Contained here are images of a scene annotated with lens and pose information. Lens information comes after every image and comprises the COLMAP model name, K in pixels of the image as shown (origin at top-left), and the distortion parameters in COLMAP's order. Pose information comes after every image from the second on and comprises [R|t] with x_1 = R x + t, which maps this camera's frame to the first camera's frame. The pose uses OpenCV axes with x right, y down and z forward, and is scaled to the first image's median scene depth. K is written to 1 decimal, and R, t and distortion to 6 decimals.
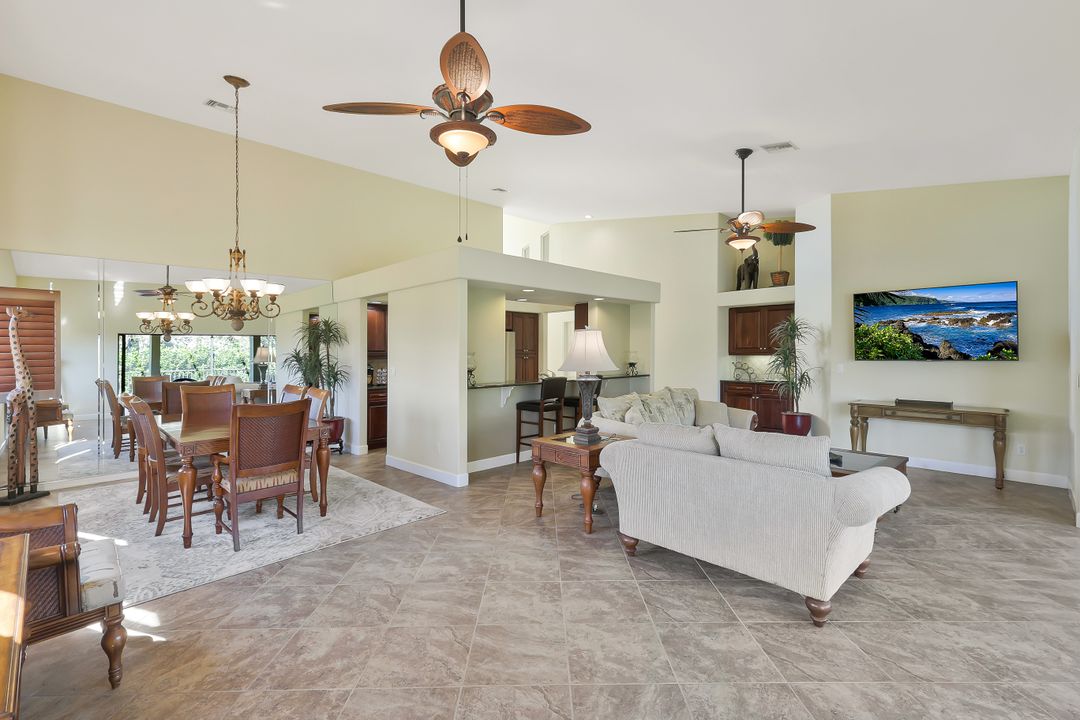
lens RADIAL K [[473.5, 0, 538.7], [0, 473.5, 349.0], [0, 0, 1]] dist [0.002676, -0.000235]
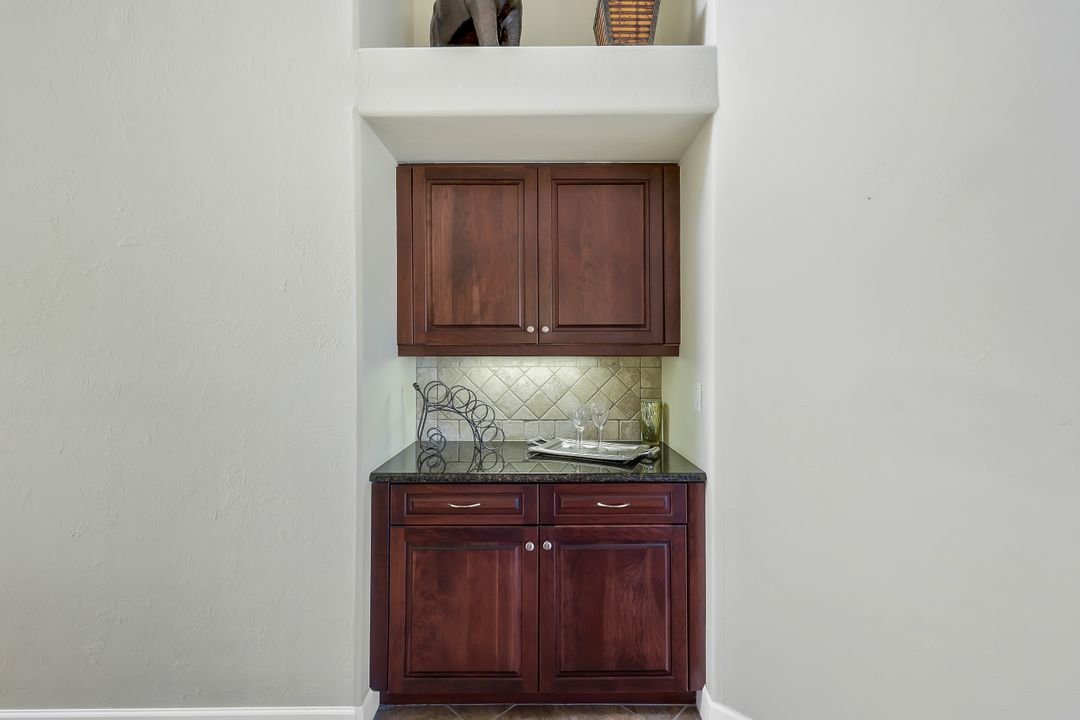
lens RADIAL K [[473.5, 0, 538.7], [0, 473.5, 349.0], [0, 0, 1]] dist [0.002676, -0.000235]
pose [[0.714594, 0.010866, 0.699455, 0.330586], [-0.009783, 0.999937, -0.005539, 0.013008], [-0.699471, -0.002885, 0.714655, 0.909548]]
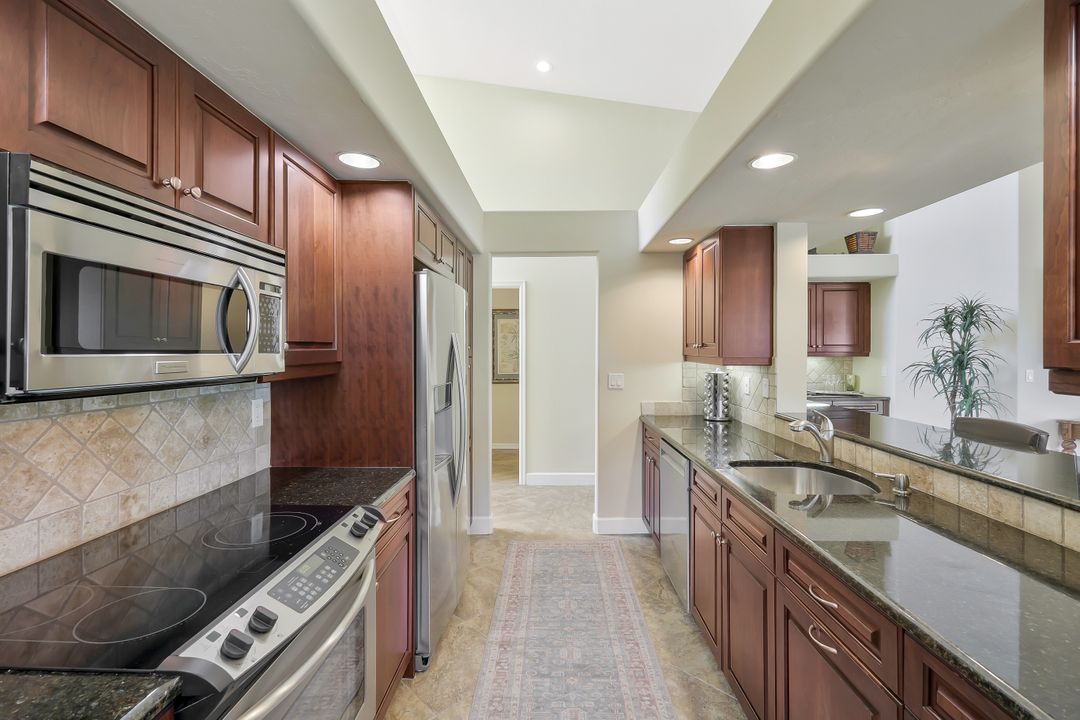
lens RADIAL K [[473.5, 0, 538.7], [0, 473.5, 349.0], [0, 0, 1]] dist [0.002676, -0.000235]
pose [[0.722702, -0.005234, 0.691140, -0.312146], [-0.002578, 0.999944, 0.010268, -0.003134], [-0.691155, -0.009202, 0.722648, 0.874812]]
